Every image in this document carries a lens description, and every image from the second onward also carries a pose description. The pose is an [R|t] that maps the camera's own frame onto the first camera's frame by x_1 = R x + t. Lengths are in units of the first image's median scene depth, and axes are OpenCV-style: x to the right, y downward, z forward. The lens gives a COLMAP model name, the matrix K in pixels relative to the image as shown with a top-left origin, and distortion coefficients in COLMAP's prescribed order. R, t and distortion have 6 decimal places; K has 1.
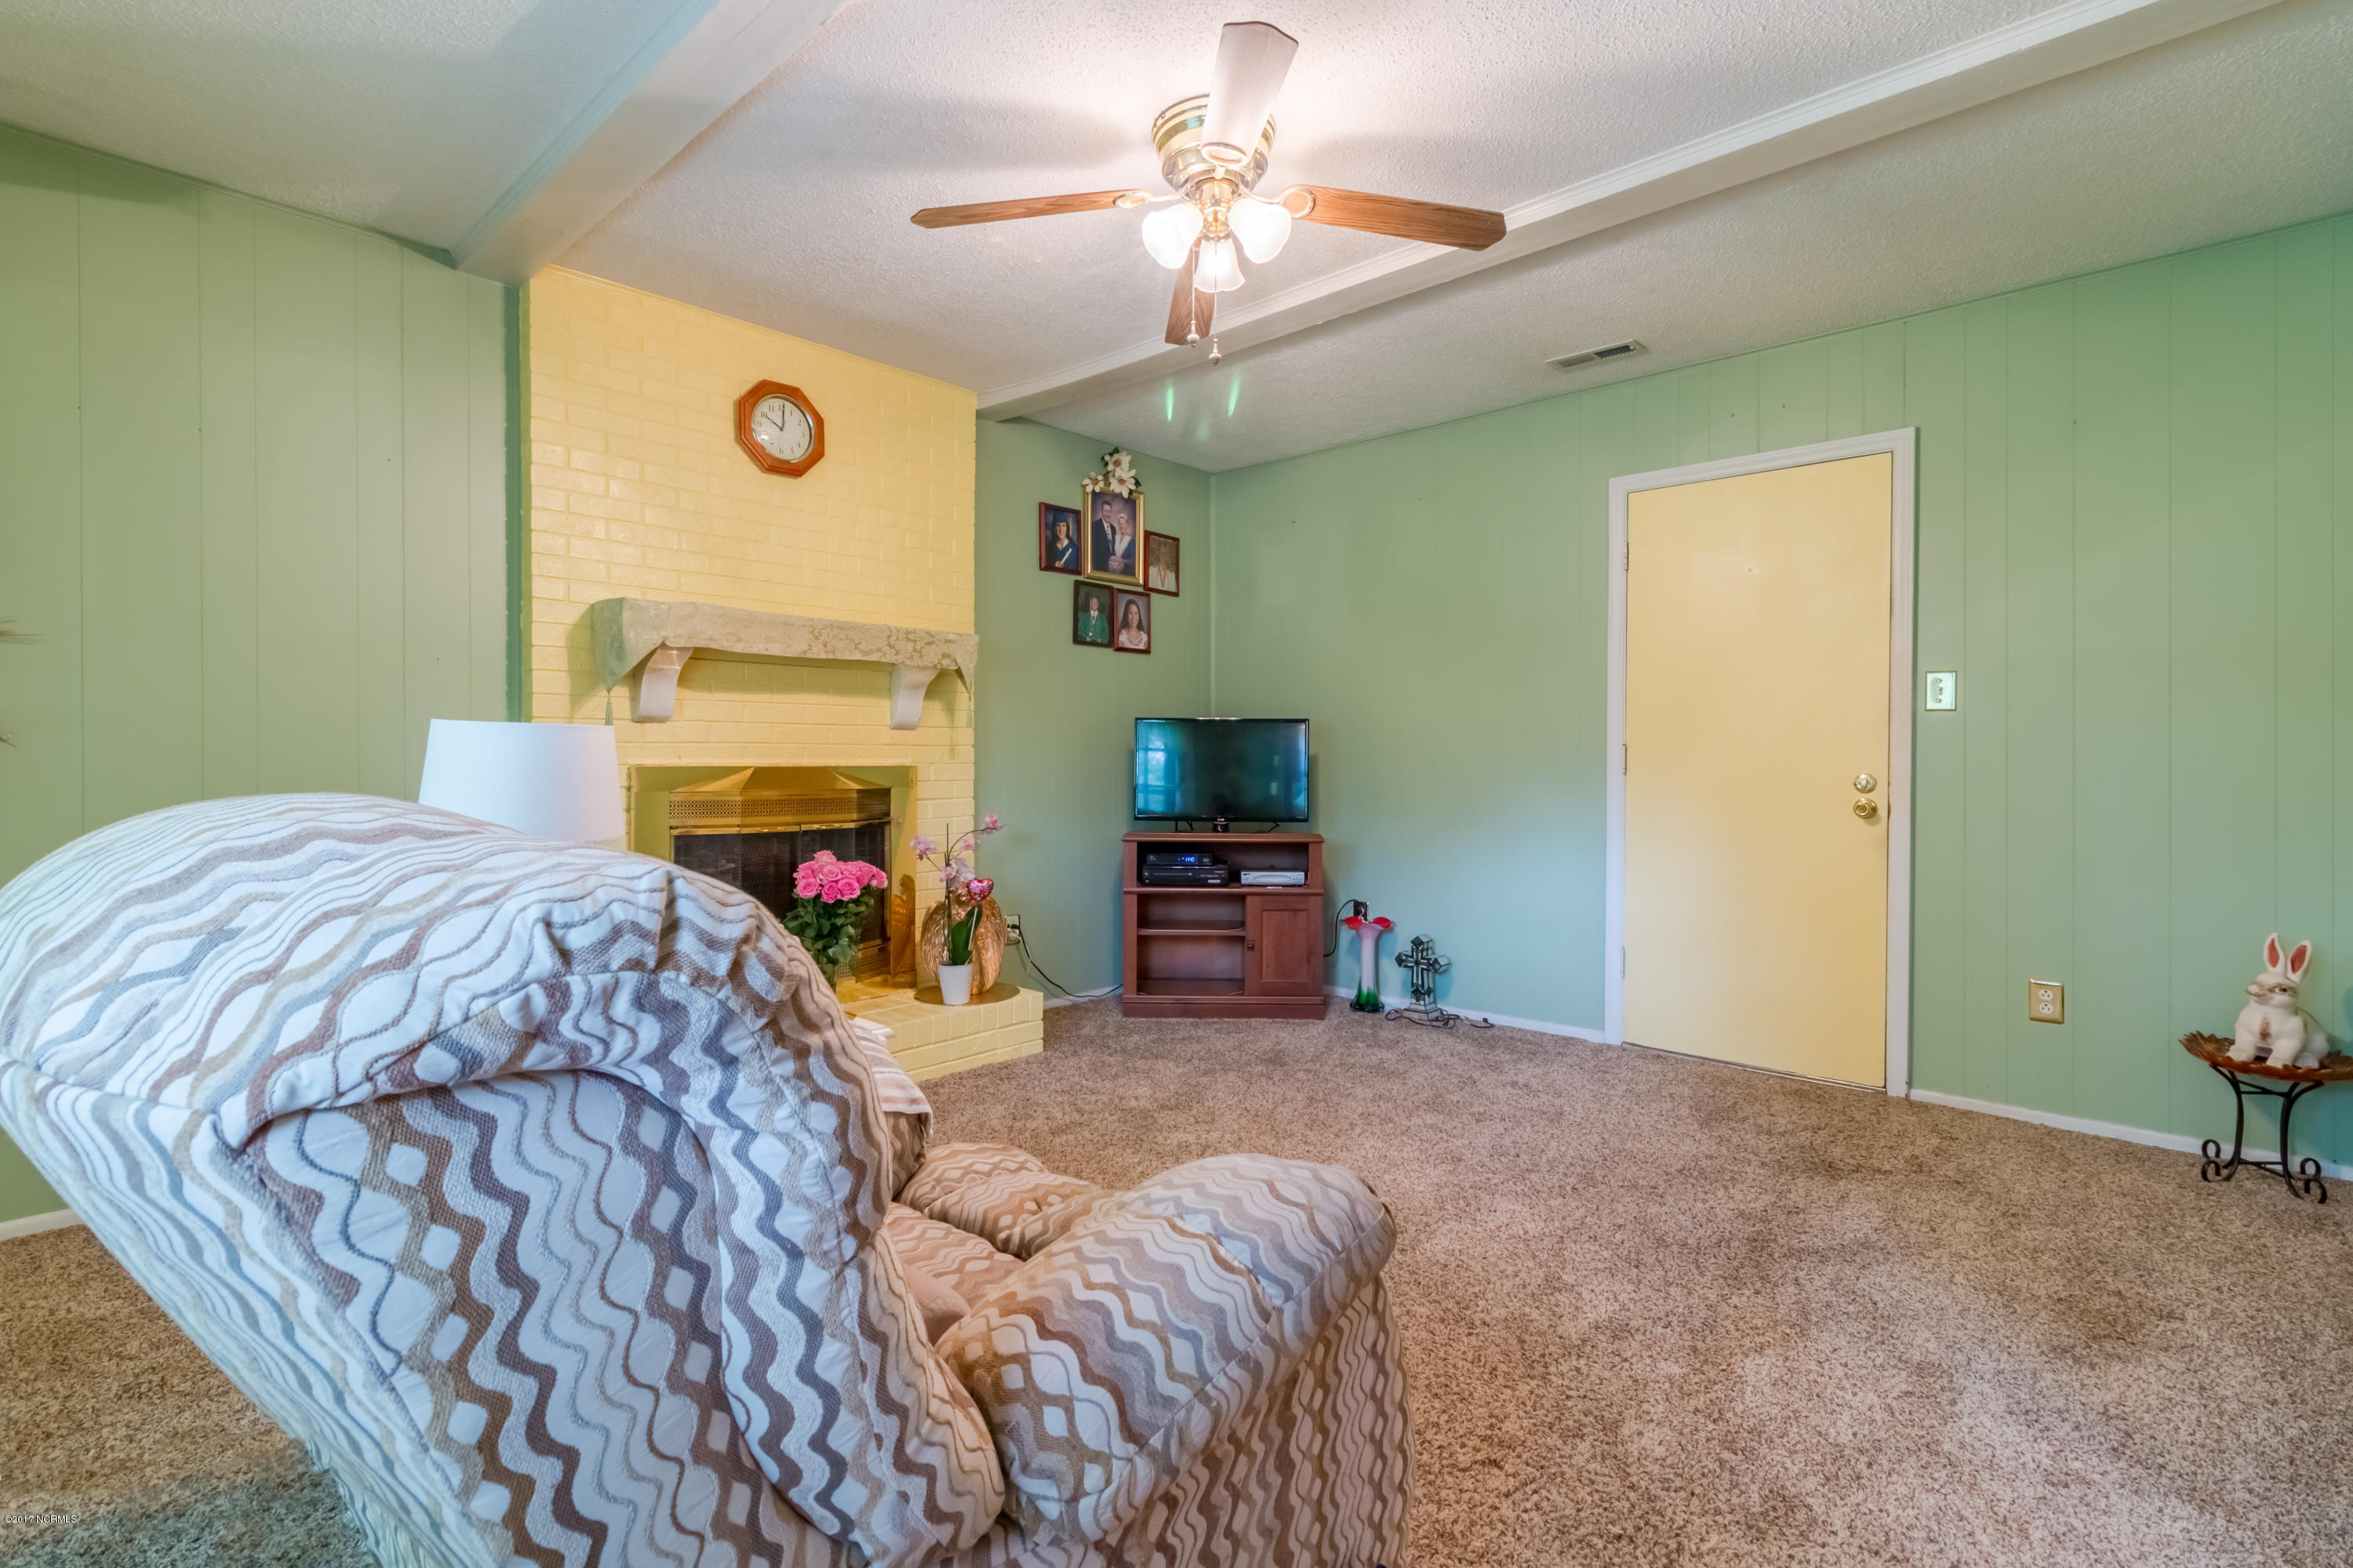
lens RADIAL K [[1088.2, 0, 1152.5], [0, 1088.2, 766.3], [0, 0, 1]] dist [-0.002113, 0.000226]
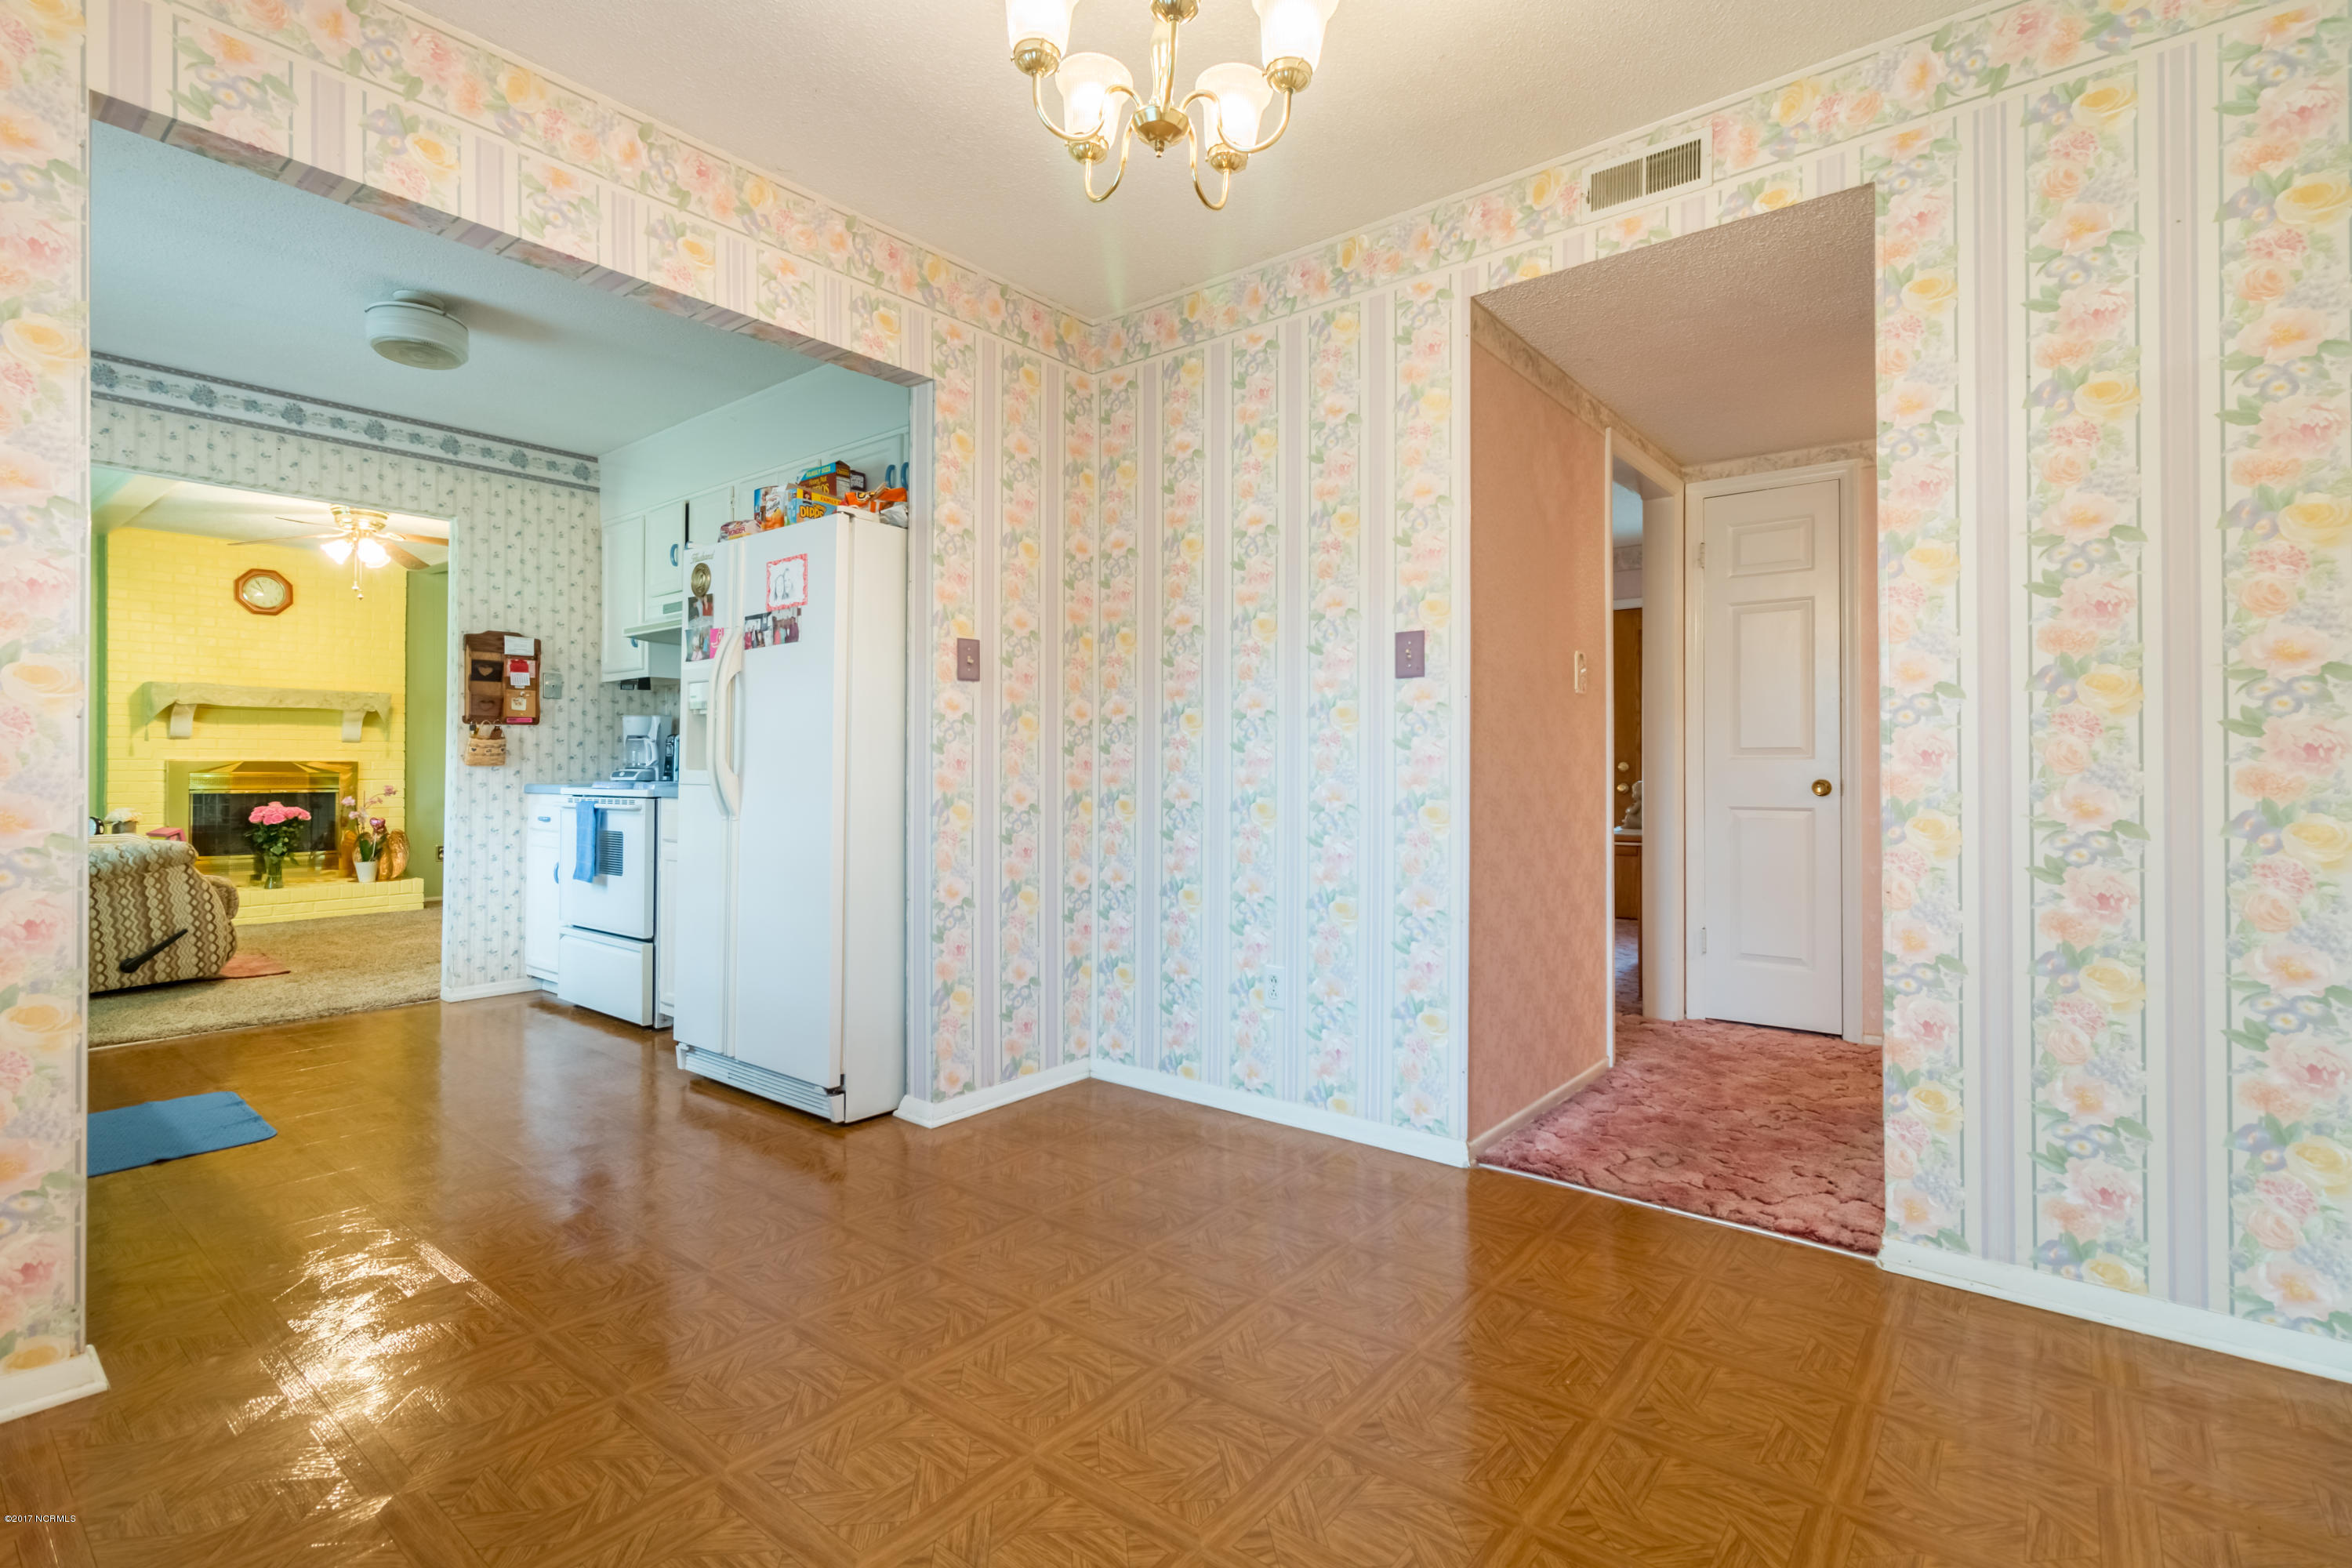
lens RADIAL K [[1087.7, 0, 1189.0], [0, 1087.7, 770.4], [0, 0, 1]] dist [-0.002113, 0.000226]
pose [[0.995506, -0.003936, 0.094615, 1.071589], [0.004407, 0.999979, -0.004773, 0.031864], [-0.094594, 0.005169, 0.995503, -1.059613]]
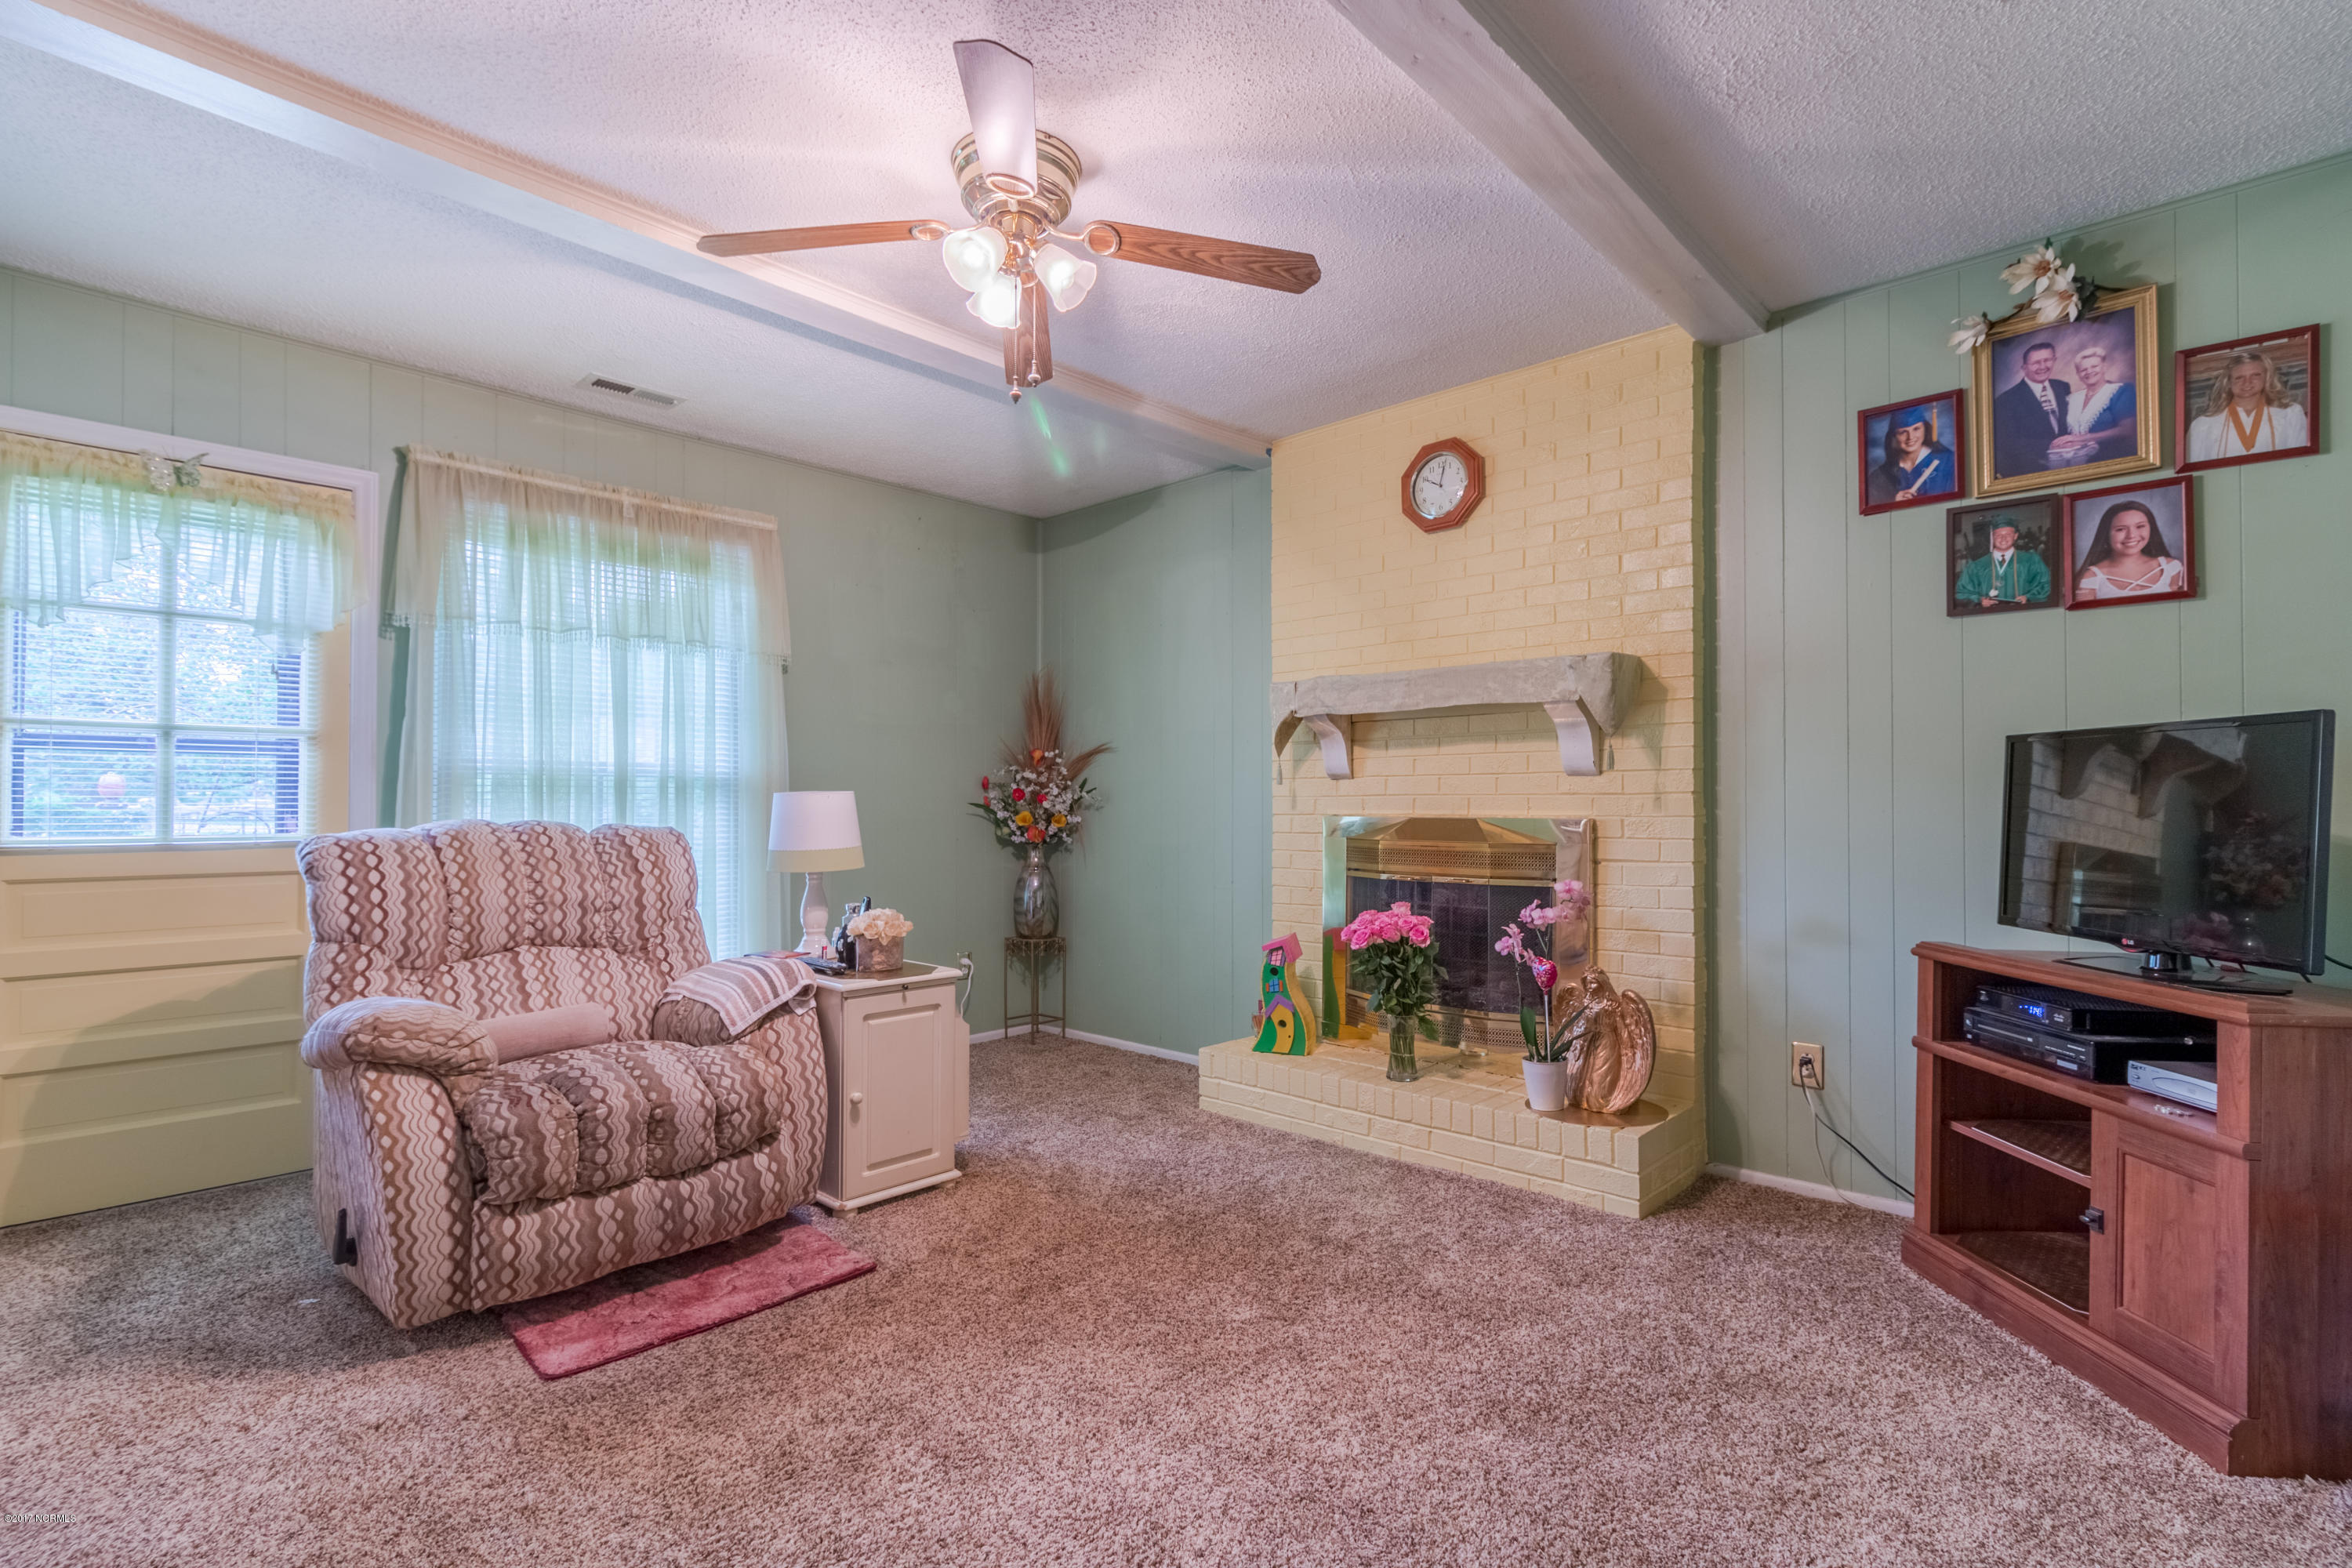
lens RADIAL K [[1087.7, 0, 1164.8], [0, 1087.7, 786.5], [0, 0, 1]] dist [-0.002113, 0.000226]
pose [[0.006886, -0.019122, -0.999793, 0.612736], [-0.005985, 0.999798, -0.019163, -0.007278], [0.999958, 0.006116, 0.006770, 0.675829]]
